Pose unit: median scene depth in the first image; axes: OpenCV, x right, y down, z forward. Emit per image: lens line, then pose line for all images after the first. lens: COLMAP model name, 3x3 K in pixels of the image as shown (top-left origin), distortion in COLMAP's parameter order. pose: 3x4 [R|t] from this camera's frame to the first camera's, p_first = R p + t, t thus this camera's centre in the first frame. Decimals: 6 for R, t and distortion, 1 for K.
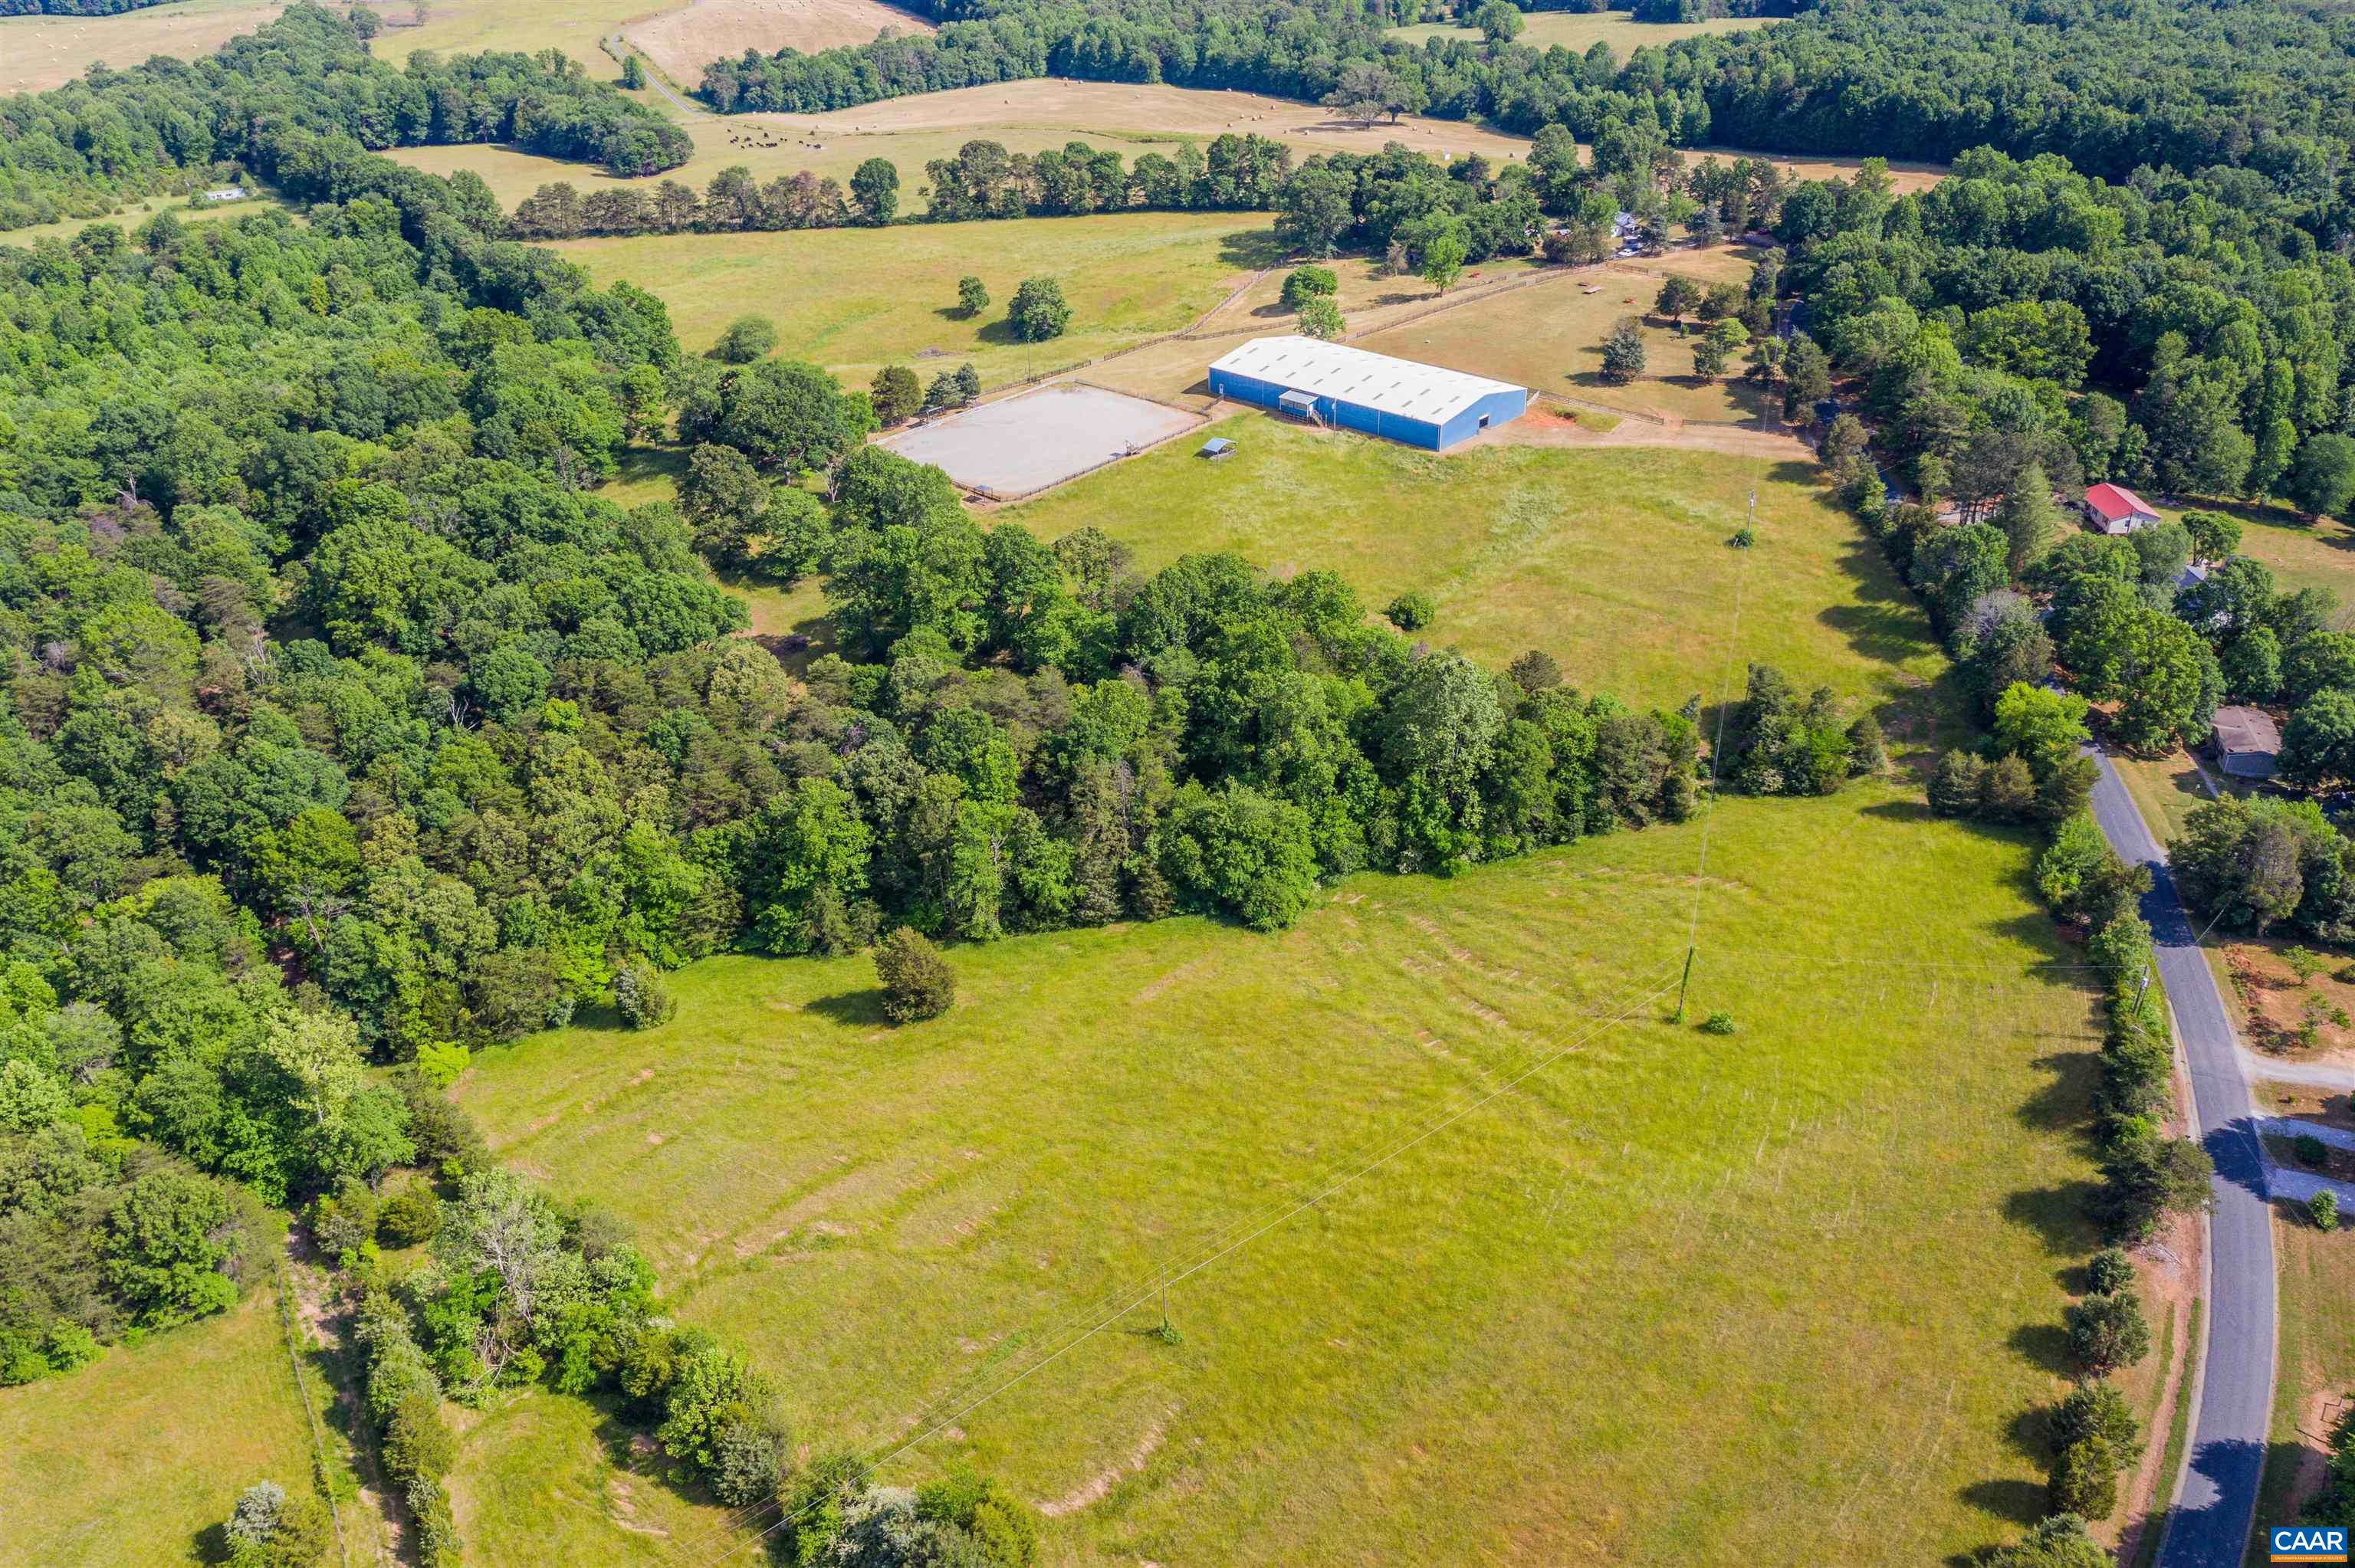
lens RADIAL K [[1877.0, 0, 1183.3], [0, 1877.0, 781.5], [0, 0, 1]] dist [0.002352, 0.013063]
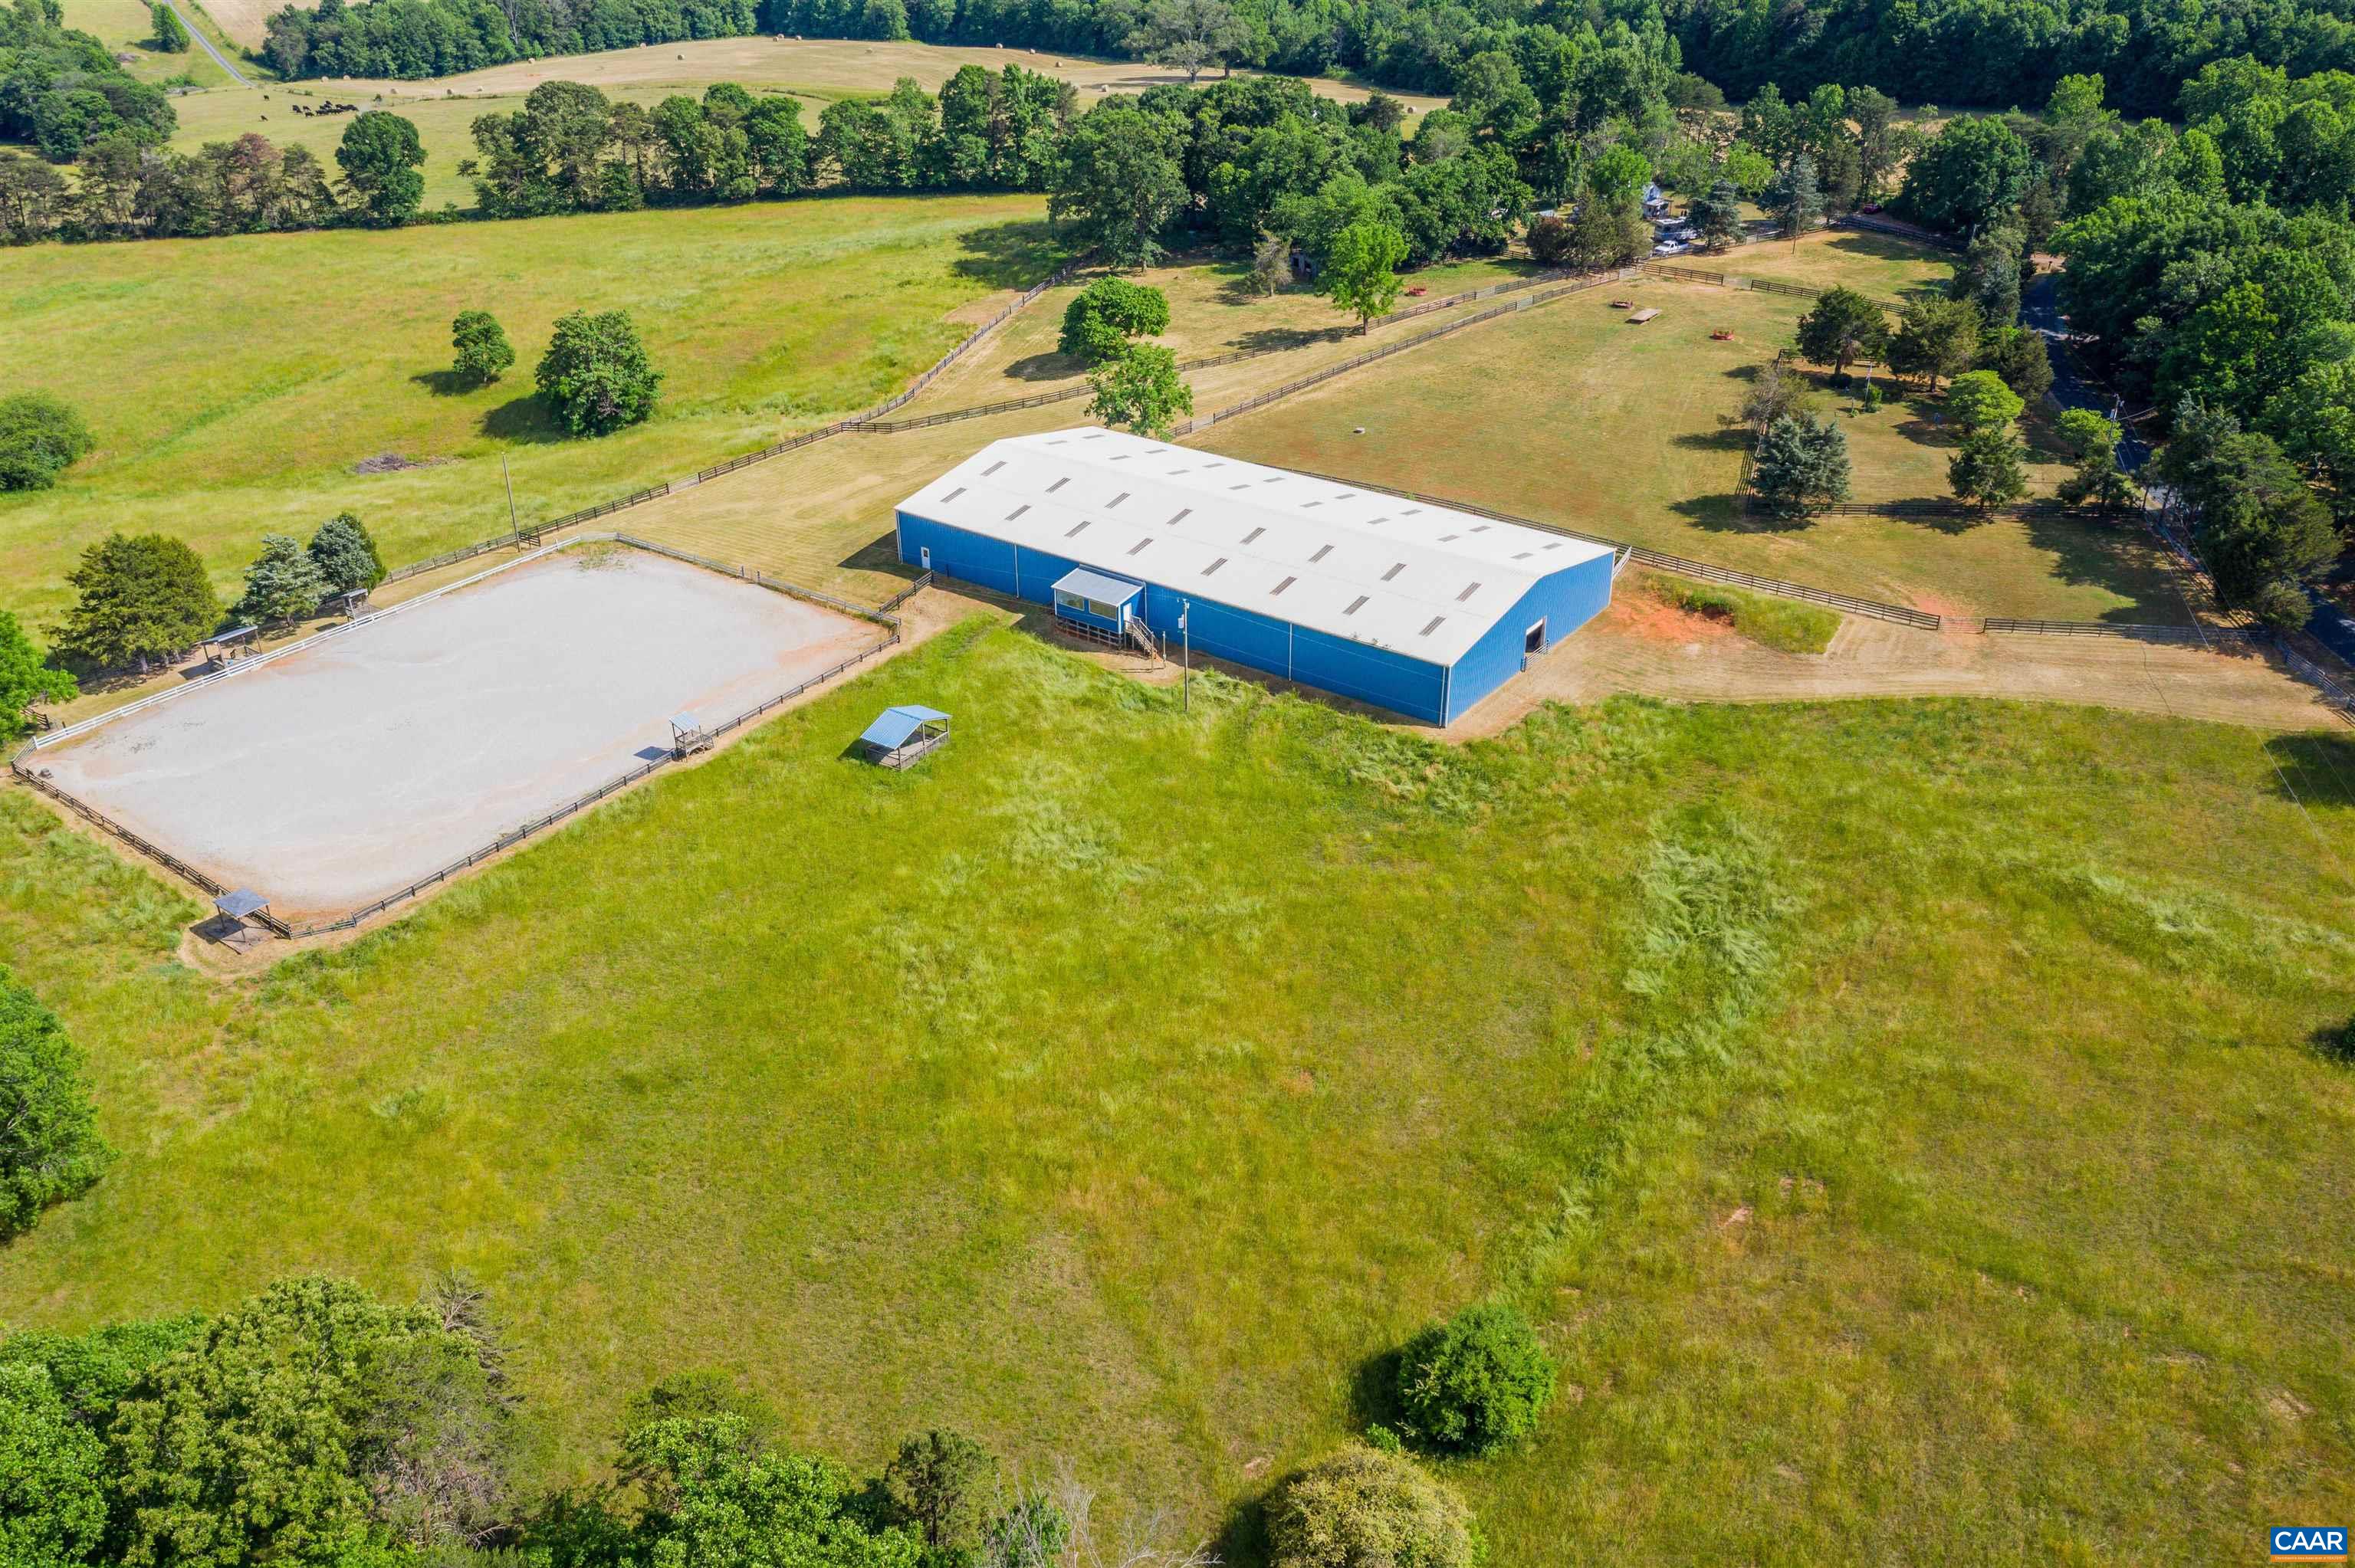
lens RADIAL K [[1877.0, 0, 1176.9], [0, 1877.0, 777.5], [0, 0, 1]] dist [0.002352, 0.013063]
pose [[0.995450, -0.041059, 0.085990, 0.031955], [0.041874, 0.999093, -0.007697, -0.122899], [-0.085596, 0.011263, 0.996266, 0.447702]]
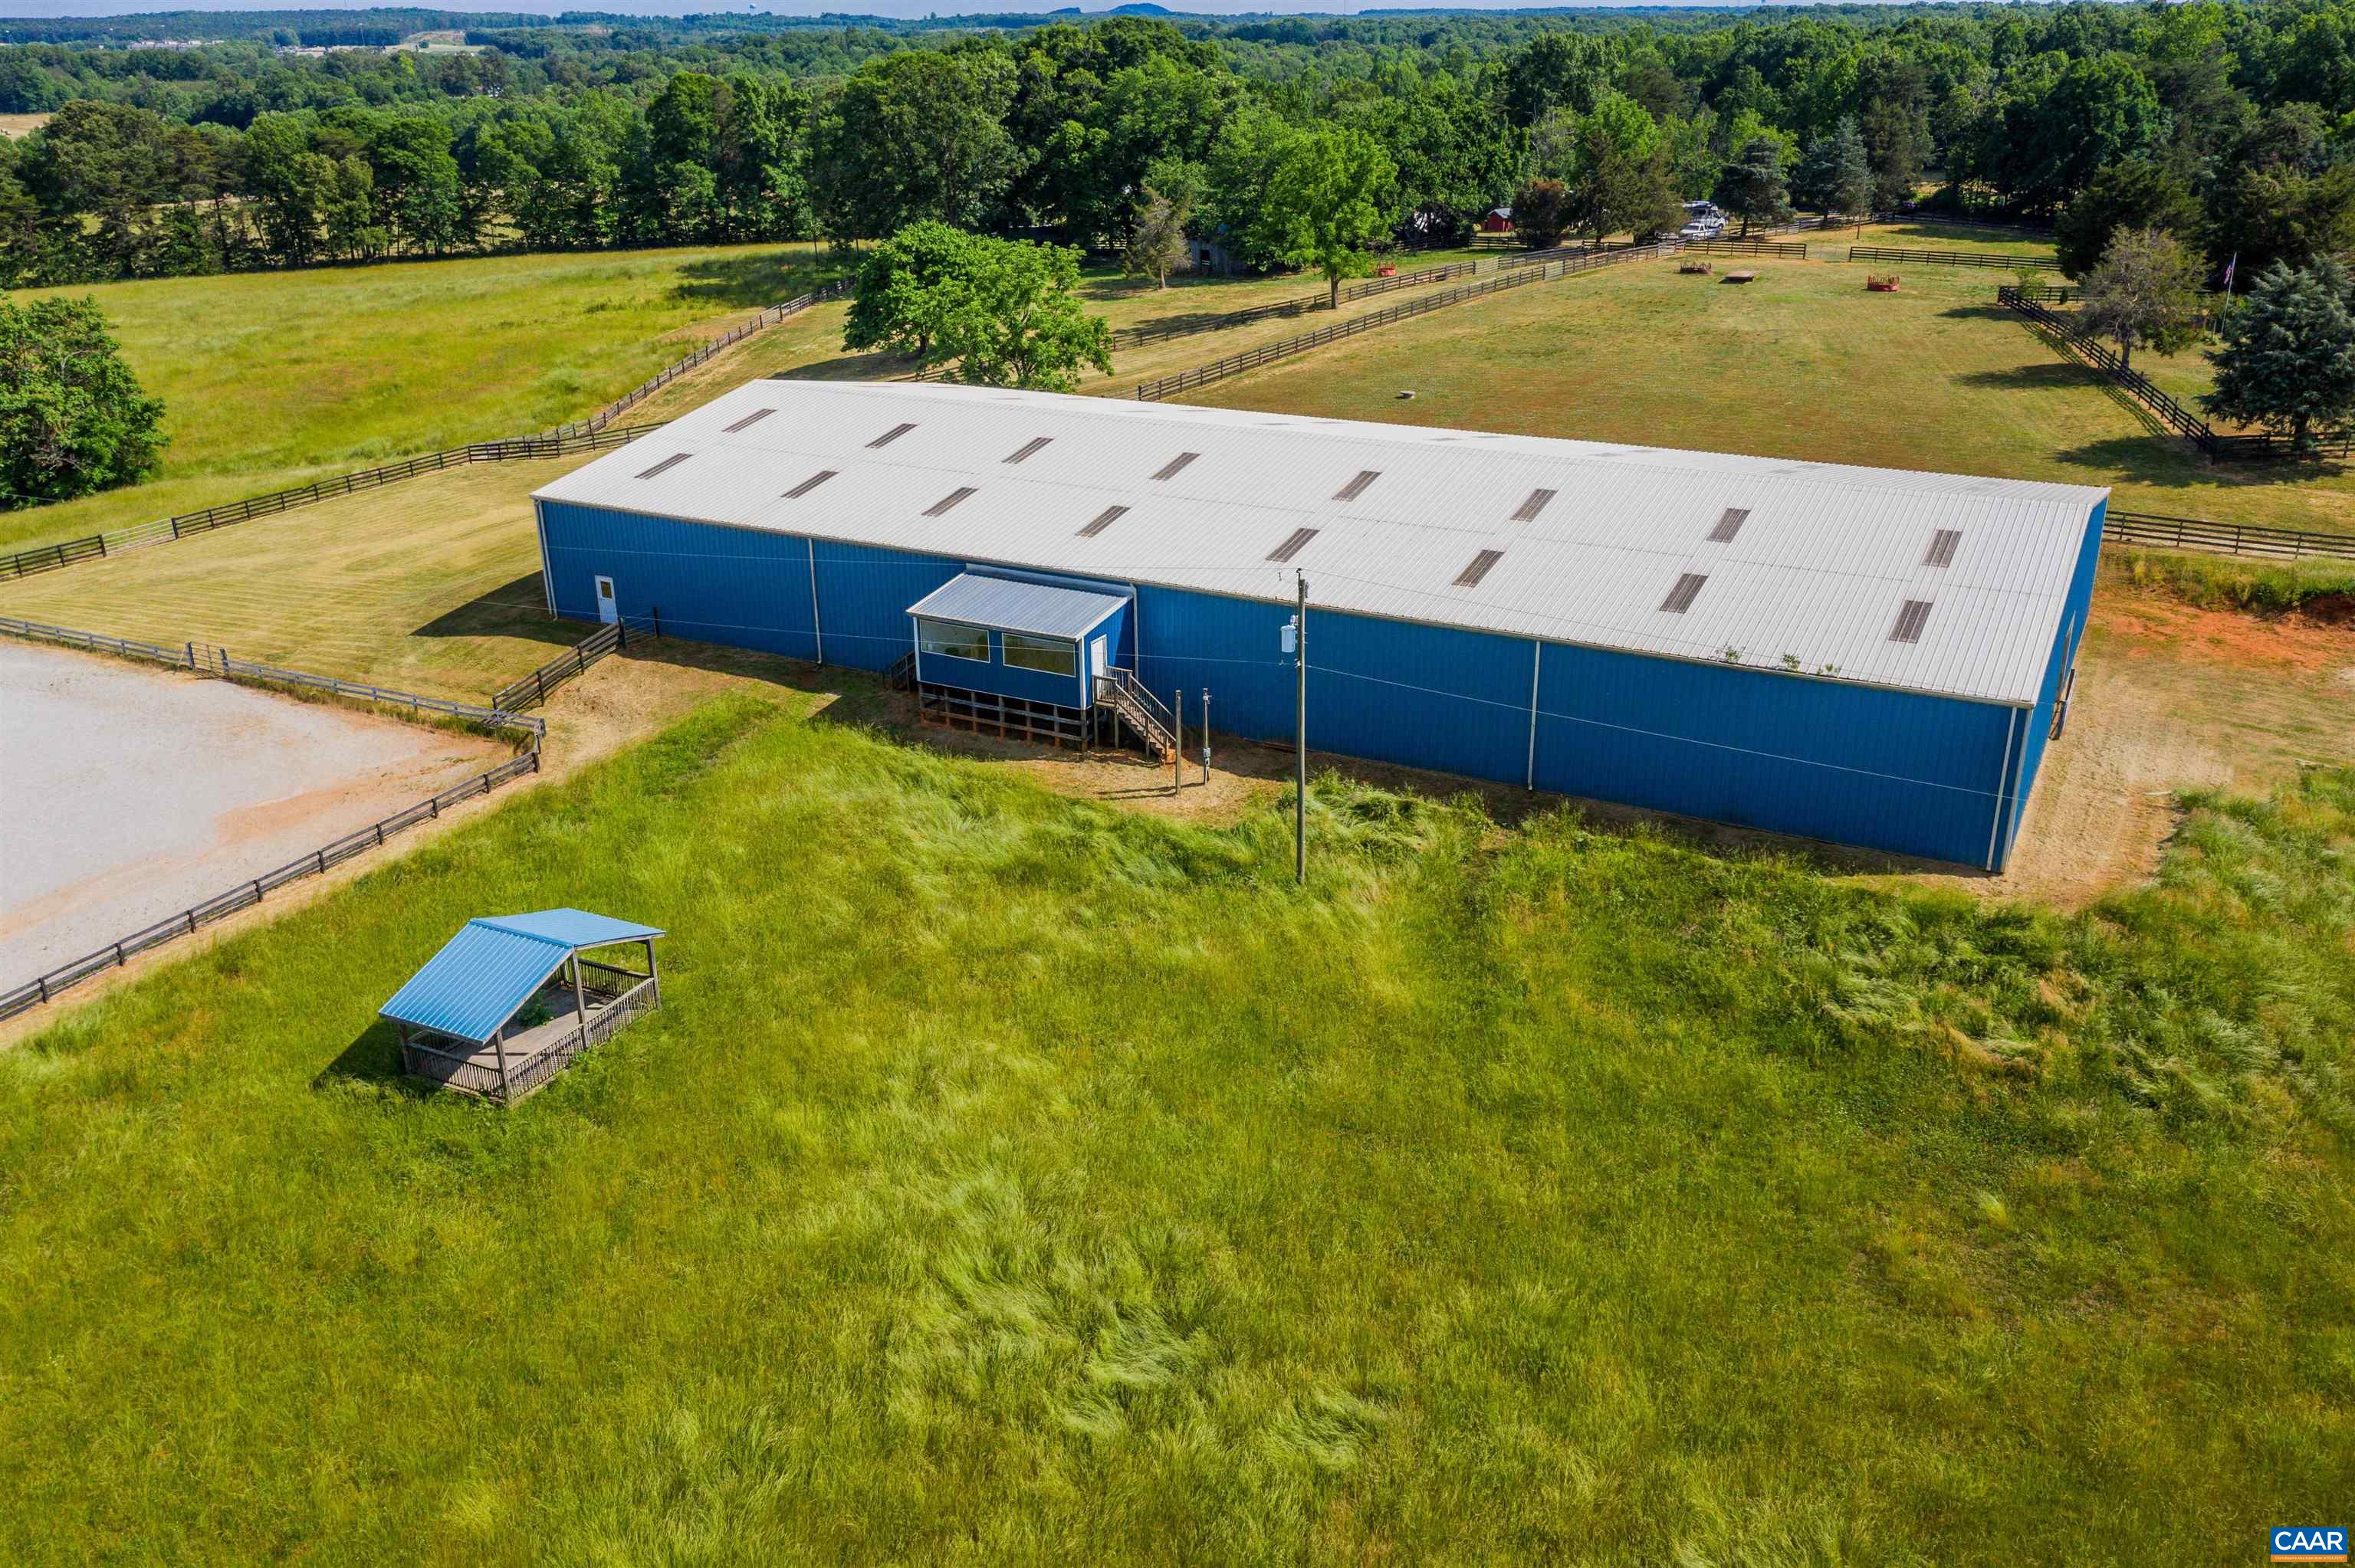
lens RADIAL K [[1877.0, 0, 1177.3], [0, 1877.0, 785.5], [0, 0, 1]] dist [0.002352, 0.013063]
pose [[0.972241, -0.087150, 0.217146, 0.028078], [0.114154, 0.986776, -0.115071, -0.129425], [-0.204246, 0.136665, 0.969333, 0.646251]]
